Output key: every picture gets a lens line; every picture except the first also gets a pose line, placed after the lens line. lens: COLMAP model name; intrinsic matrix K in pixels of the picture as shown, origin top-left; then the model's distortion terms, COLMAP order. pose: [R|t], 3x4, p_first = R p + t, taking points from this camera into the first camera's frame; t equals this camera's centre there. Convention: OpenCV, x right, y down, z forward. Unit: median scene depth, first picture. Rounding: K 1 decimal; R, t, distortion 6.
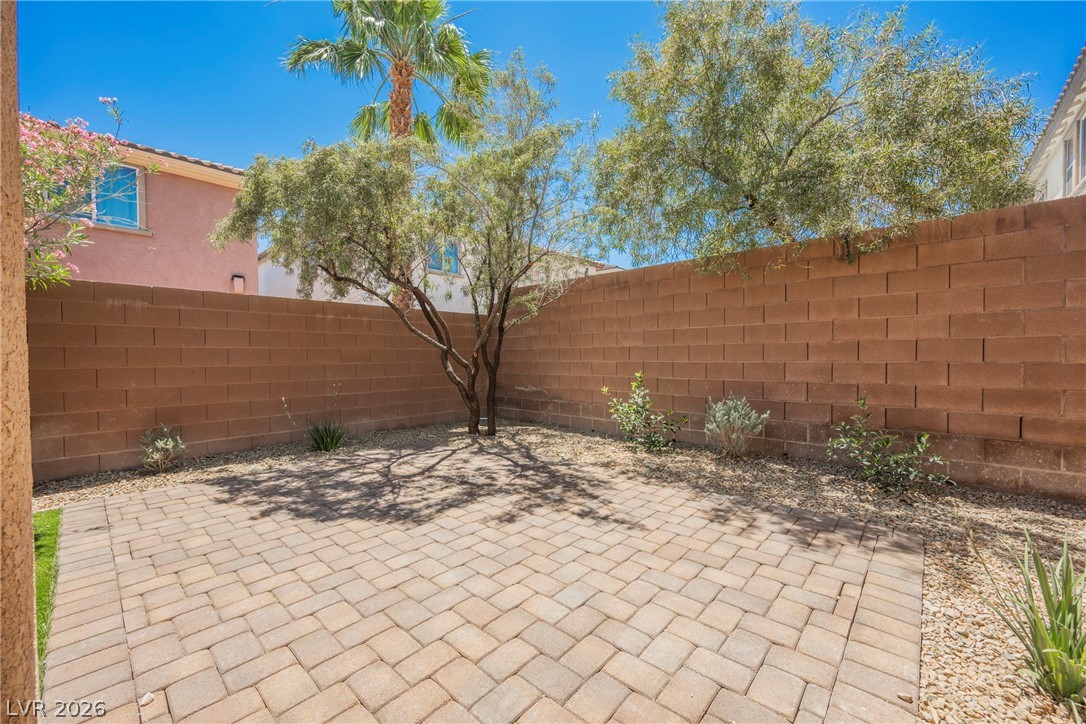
lens RADIAL K [[422.0, 0, 545.7], [0, 422.0, 358.3], [0, 0, 1]] dist [-0.008196, 0.002088]
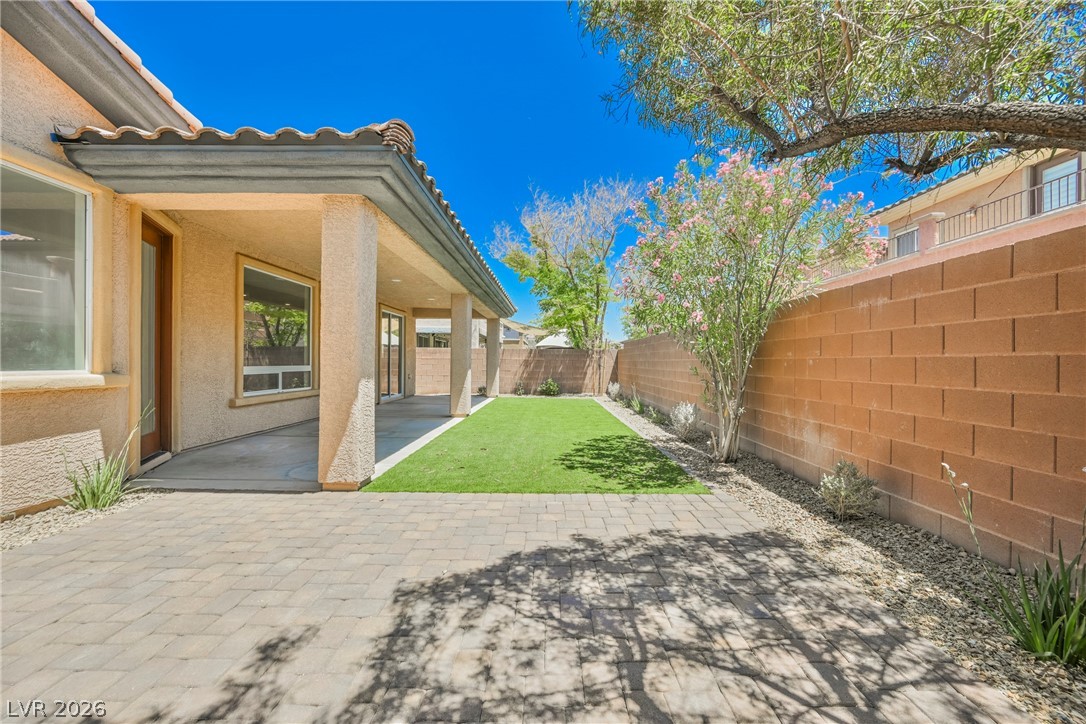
lens RADIAL K [[422.0, 0, 541.3], [0, 422.0, 366.1], [0, 0, 1]] dist [-0.008196, 0.002088]
pose [[-0.749011, 0.001294, -0.662556, 0.006343], [-0.010857, 0.999840, 0.014227, -0.016772], [0.662469, 0.017849, -0.748877, 1.408934]]
